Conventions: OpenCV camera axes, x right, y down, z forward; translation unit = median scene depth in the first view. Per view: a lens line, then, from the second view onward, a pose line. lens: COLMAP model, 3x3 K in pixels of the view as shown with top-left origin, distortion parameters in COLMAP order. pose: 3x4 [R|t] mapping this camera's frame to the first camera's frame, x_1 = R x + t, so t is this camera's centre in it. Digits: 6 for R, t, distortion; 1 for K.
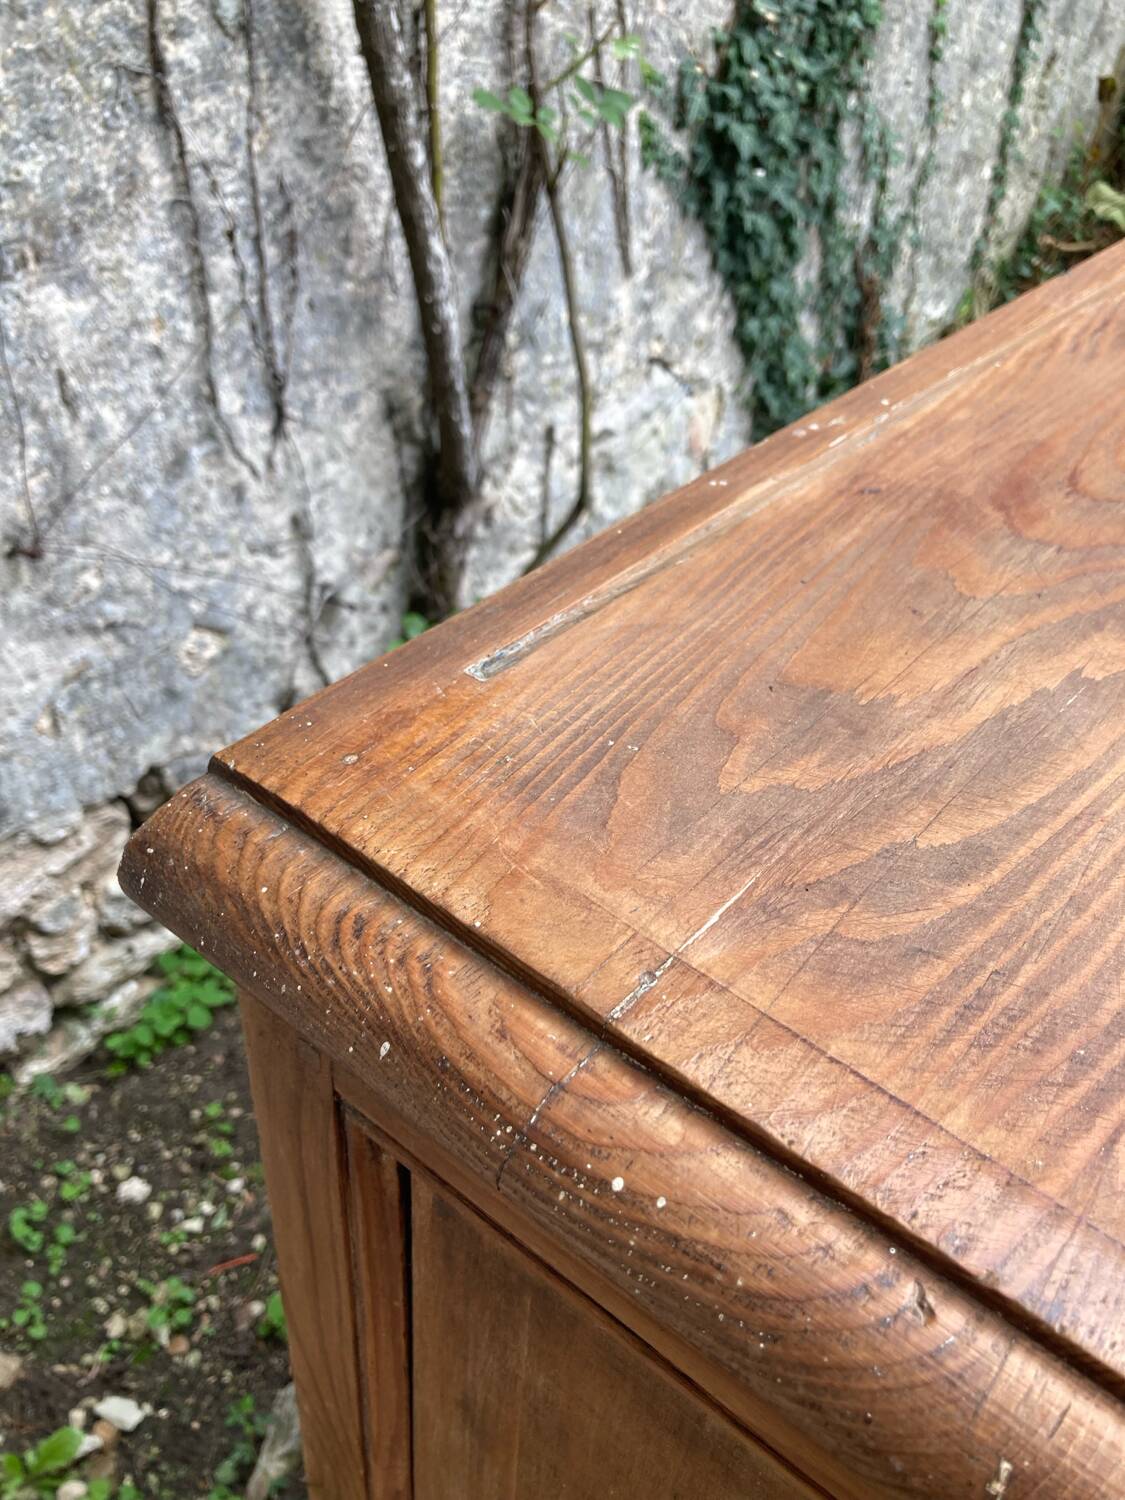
lens RADIAL K [[1238.8, 0, 575.7], [0, 1238.8, 760.4], [0, 0, 1]] dist [0.004055, 0.013234]
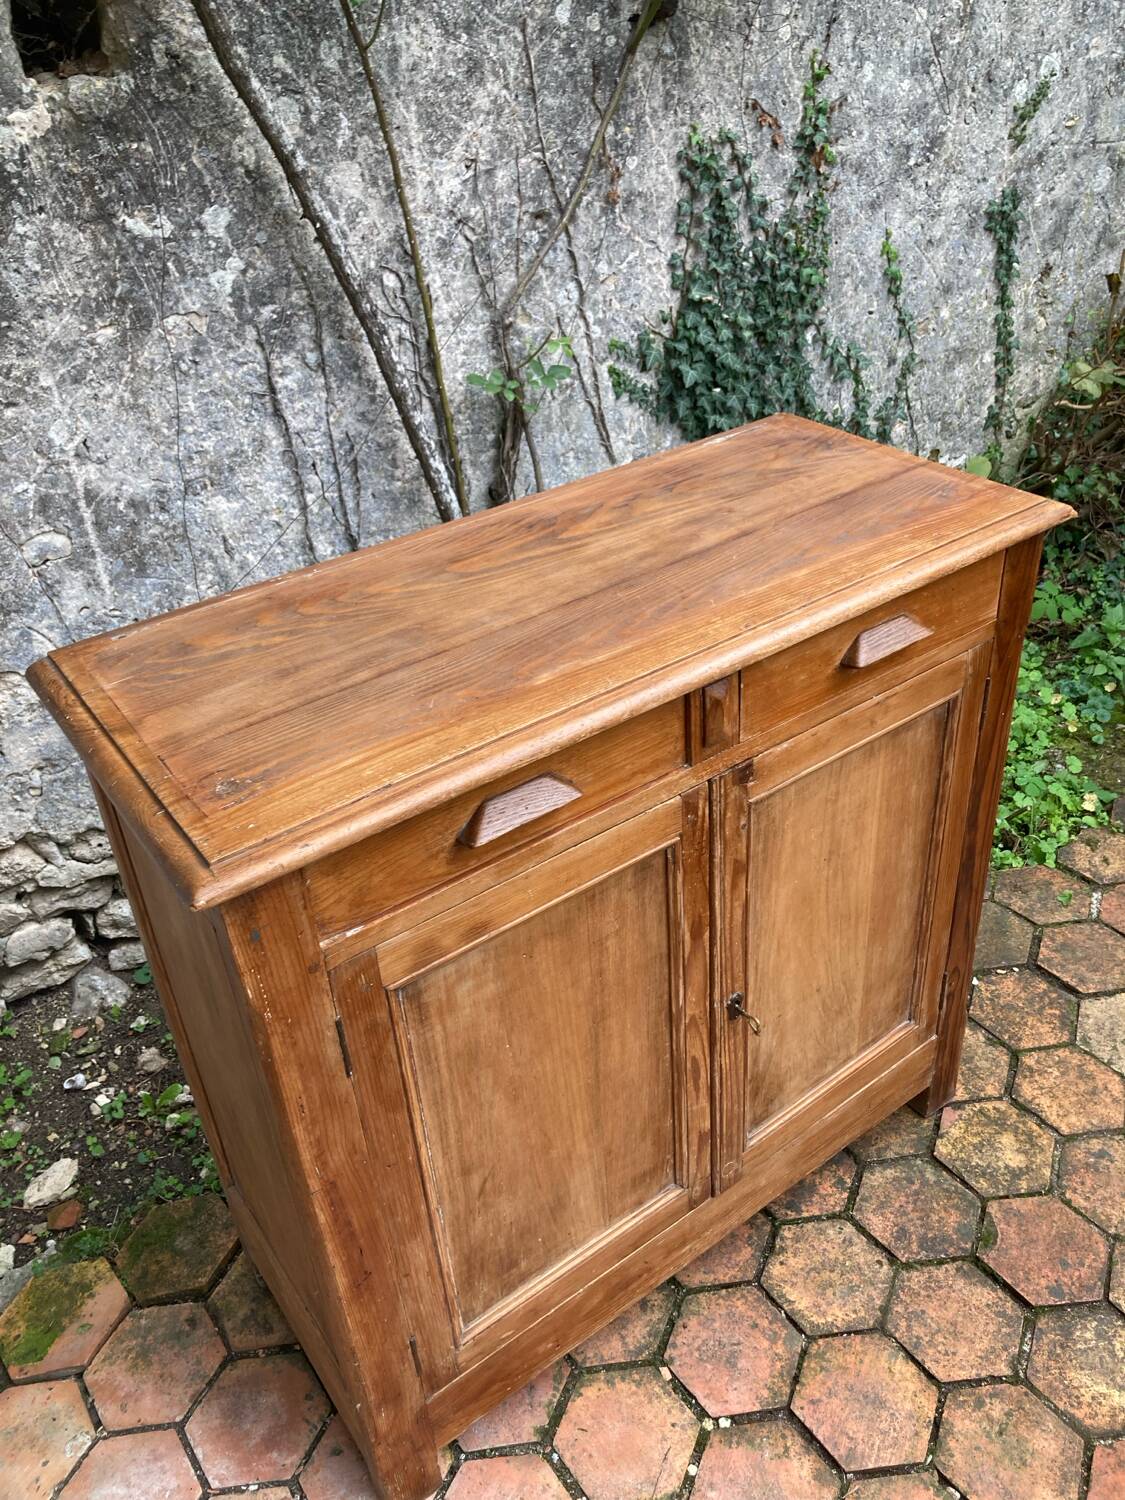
lens RADIAL K [[1238.8, 0, 578.7], [0, 1238.8, 740.0], [0, 0, 1]] dist [0.004055, 0.013234]
pose [[0.955970, 0.043241, -0.290263, 0.628851], [-0.071545, 0.993582, -0.087612, 0.125150], [0.284611, 0.104521, 0.952928, -0.607806]]
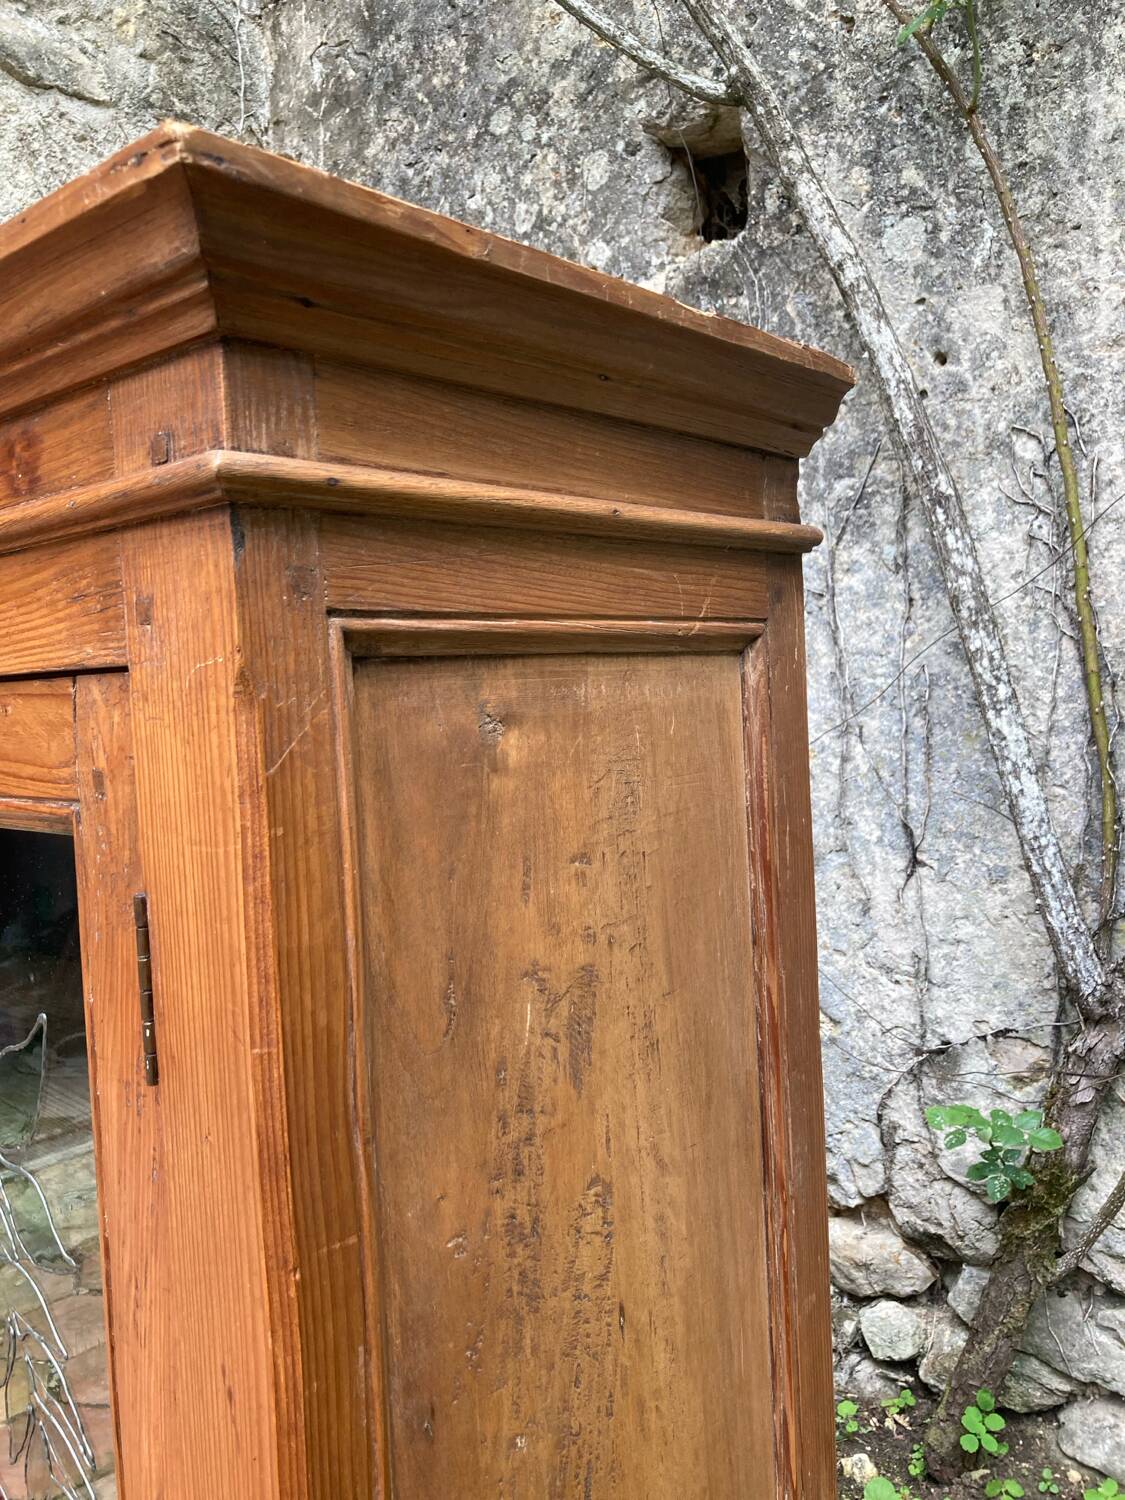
lens RADIAL K [[1238.8, 0, 550.4], [0, 1238.8, 766.2], [0, 0, 1]] dist [0.004055, 0.013234]
pose [[-0.040885, -0.015718, -0.999040, 0.986627], [-0.594563, 0.803964, 0.011683, -0.167419], [0.803009, 0.594470, -0.042216, 0.765279]]
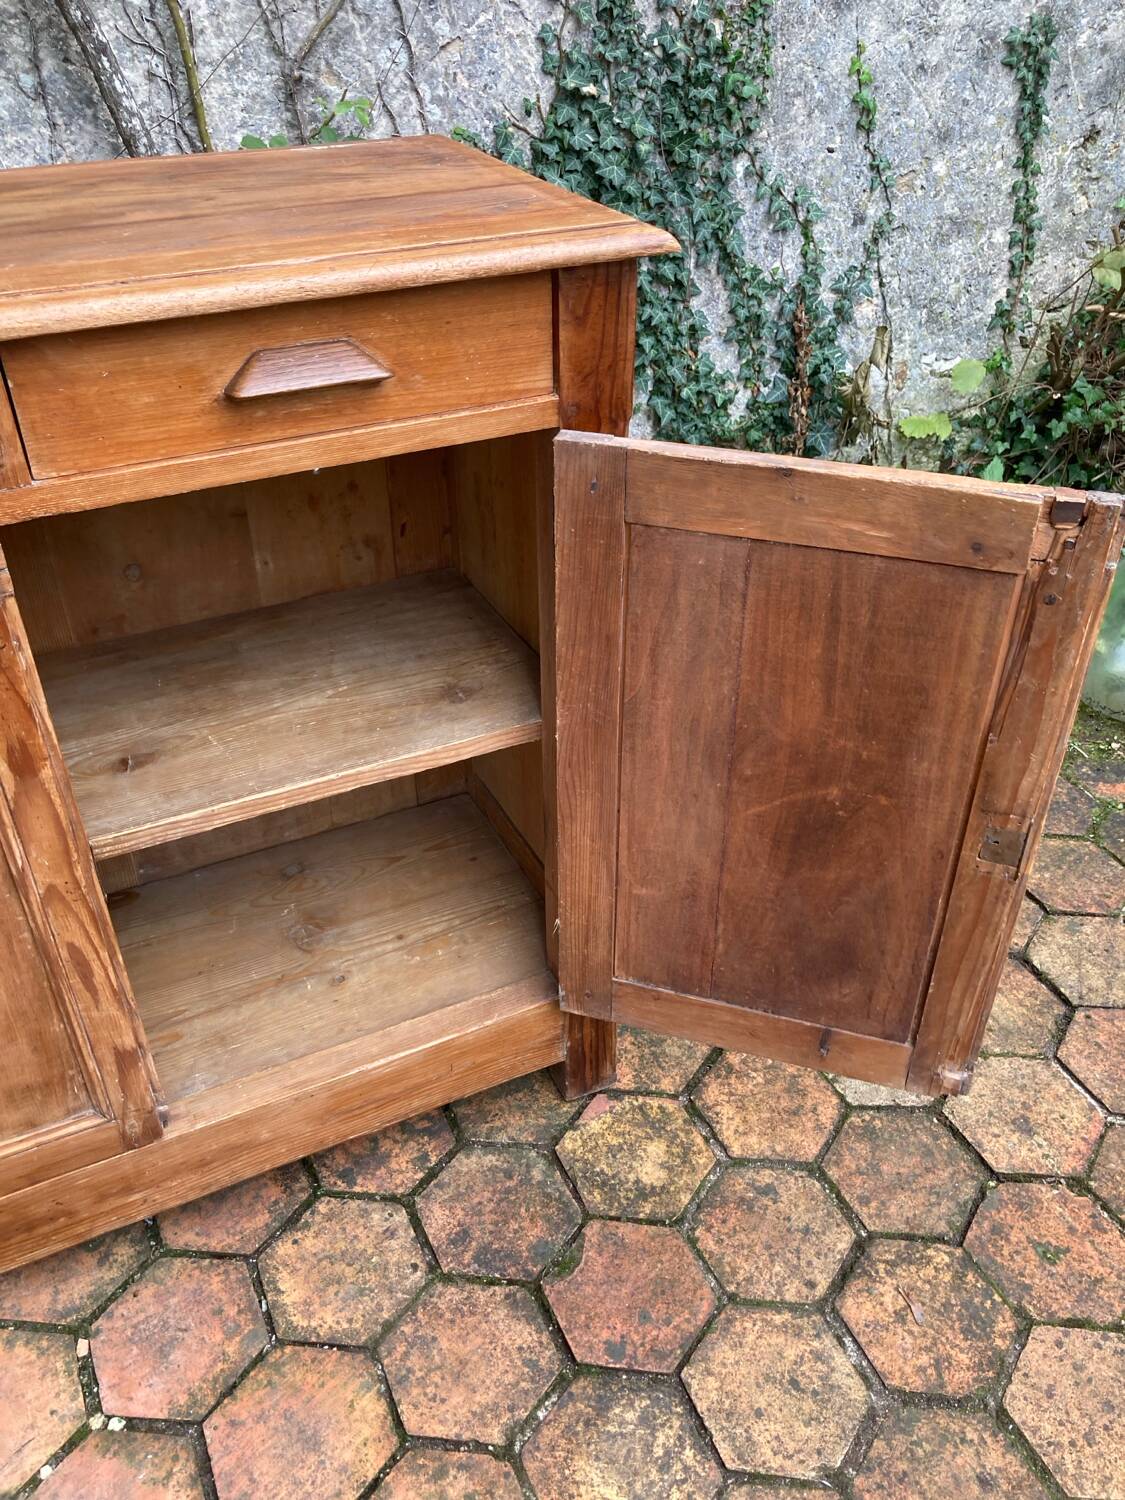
lens RADIAL K [[1238.8, 0, 568.6], [0, 1238.8, 757.5], [0, 0, 1]] dist [0.004055, 0.013234]
pose [[0.890913, 0.195592, -0.409900, 1.043668], [-0.225518, 0.973907, -0.025441, 0.129247], [0.394229, 0.115106, 0.911775, -0.103979]]
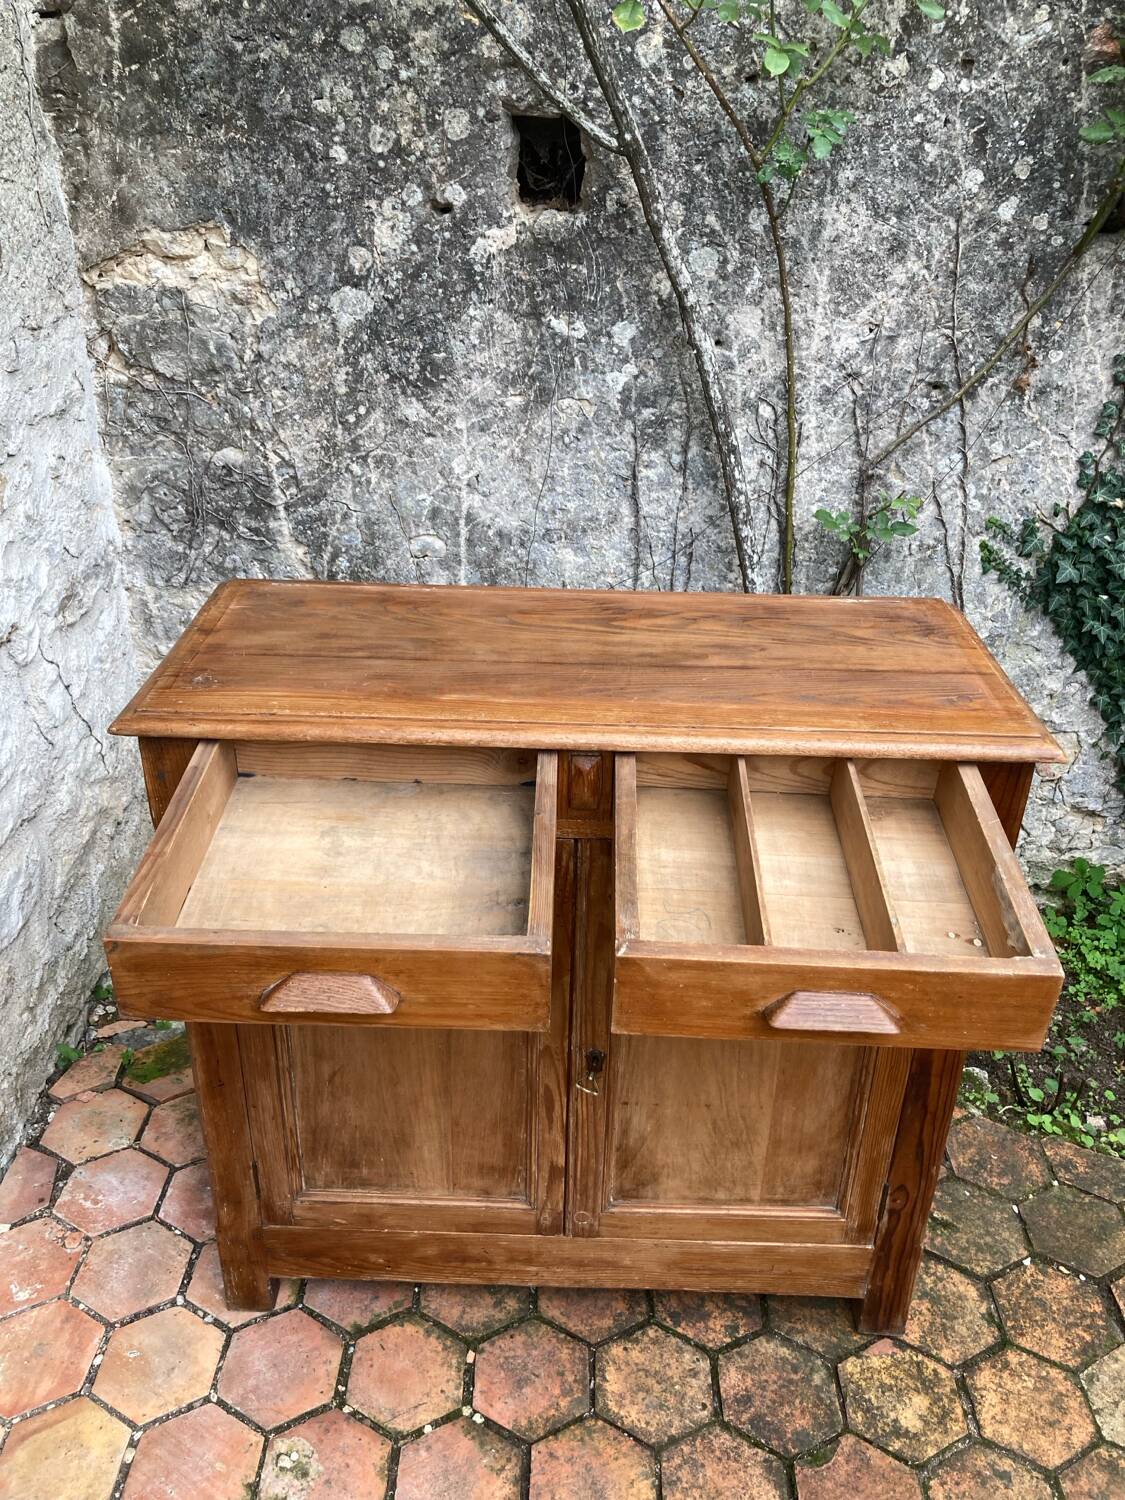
lens RADIAL K [[1238.8, 0, 540.4], [0, 1238.8, 760.9], [0, 0, 1]] dist [0.004055, 0.013234]
pose [[0.592275, 0.325818, -0.736921, 1.258544], [-0.484550, 0.874760, -0.002679, 0.016185], [0.643756, 0.358662, 0.675973, -0.457369]]
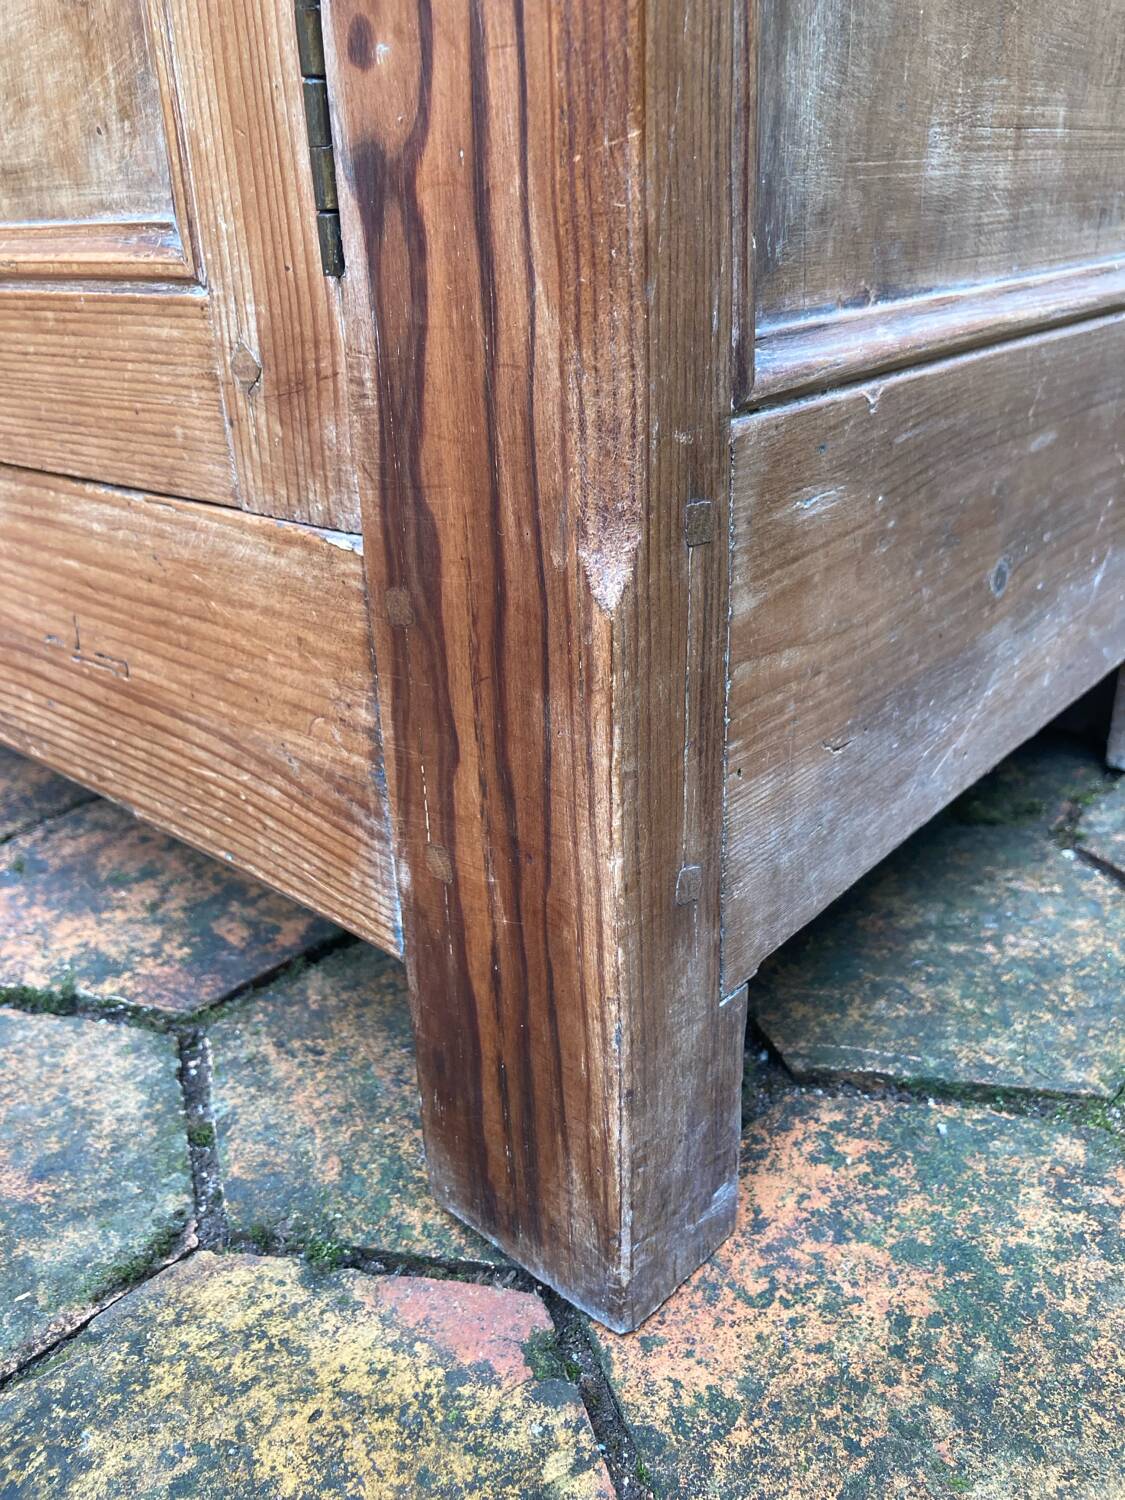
lens RADIAL K [[1238.8, 0, 561.9], [0, 1238.8, 739.9], [0, 0, 1]] dist [0.004055, 0.013234]
pose [[-0.069308, 0.328673, -0.941897, 0.835897], [-0.605597, 0.736429, 0.301537, 0.251941], [0.792747, 0.591309, 0.148004, 0.956553]]
